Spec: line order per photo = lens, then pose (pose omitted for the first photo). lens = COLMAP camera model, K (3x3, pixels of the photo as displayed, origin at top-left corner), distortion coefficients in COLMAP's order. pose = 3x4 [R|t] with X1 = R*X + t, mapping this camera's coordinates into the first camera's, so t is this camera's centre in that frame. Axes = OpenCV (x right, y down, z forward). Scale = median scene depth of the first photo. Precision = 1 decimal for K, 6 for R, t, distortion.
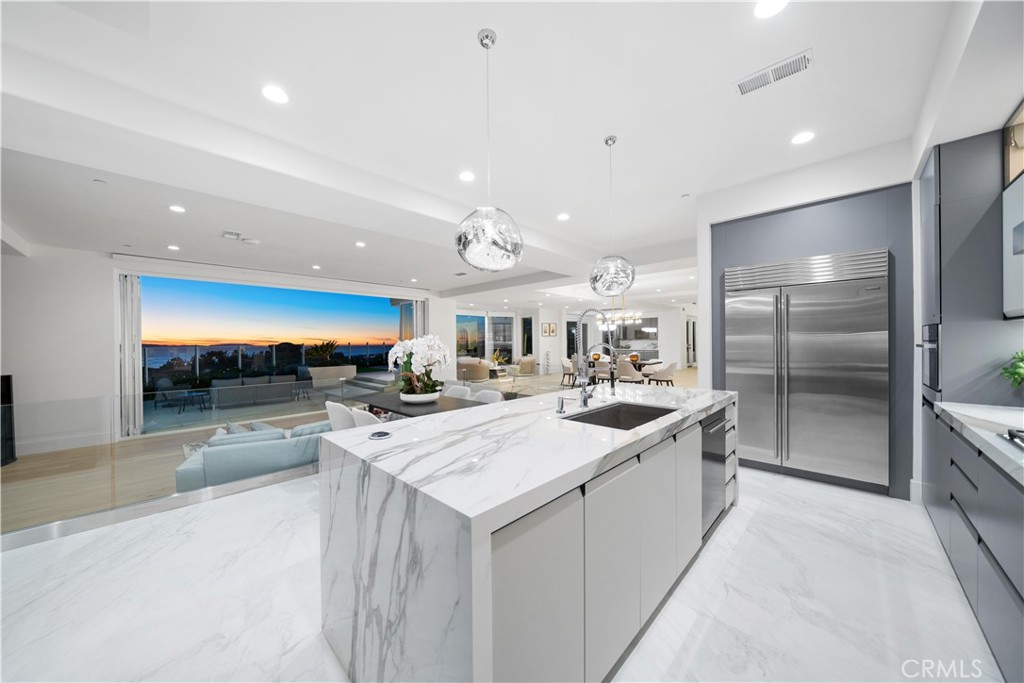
lens RADIAL K [[350.7, 0, 506.7], [0, 350.7, 339.0], [0, 0, 1]] dist [-0.003217, -0.000037]
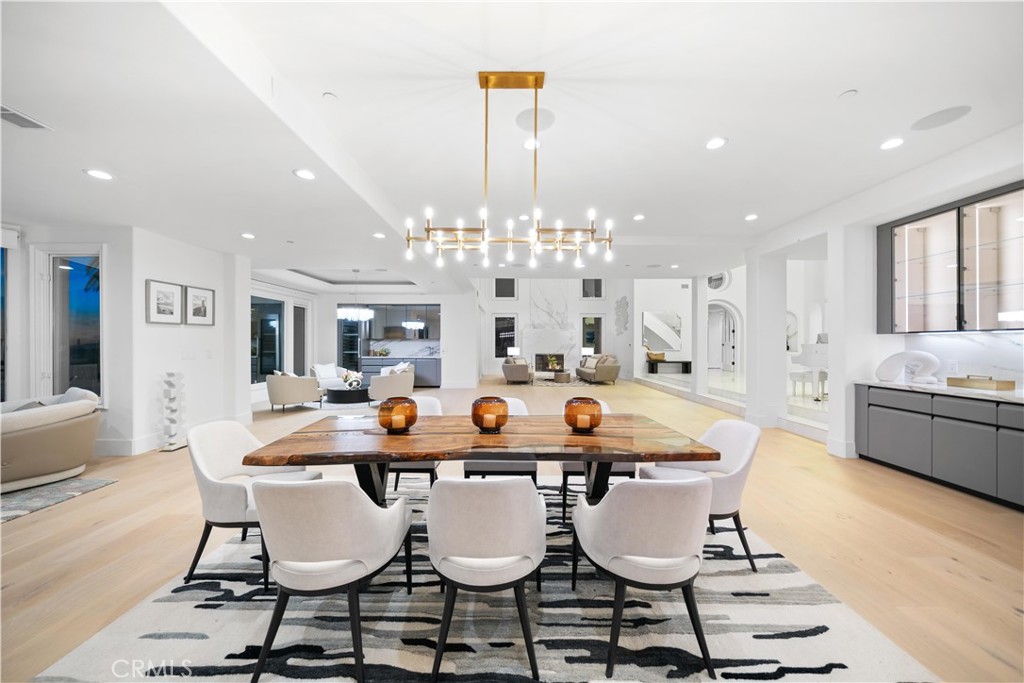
lens RADIAL K [[350.7, 0, 504.1], [0, 350.7, 341.9], [0, 0, 1]] dist [-0.003217, -0.000037]
pose [[0.718432, 0.005365, 0.695576, 0.108030], [-0.003441, 0.999985, -0.004159, 0.007589], [-0.695588, 0.000594, 0.718440, 0.553715]]
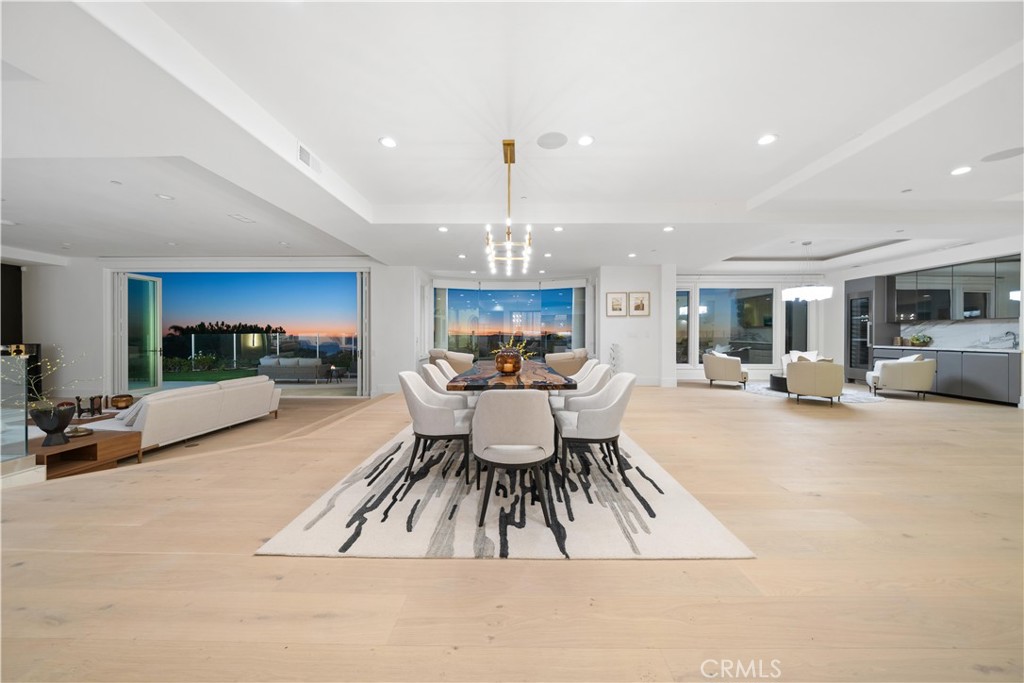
lens RADIAL K [[350.7, 0, 512.6], [0, 350.7, 337.7], [0, 0, 1]] dist [-0.003217, -0.000037]
pose [[0.681735, 0.007388, -0.731562, 0.386250], [-0.005725, 0.999972, 0.004763, 0.022394], [0.731577, 0.000941, 0.681758, 0.499047]]
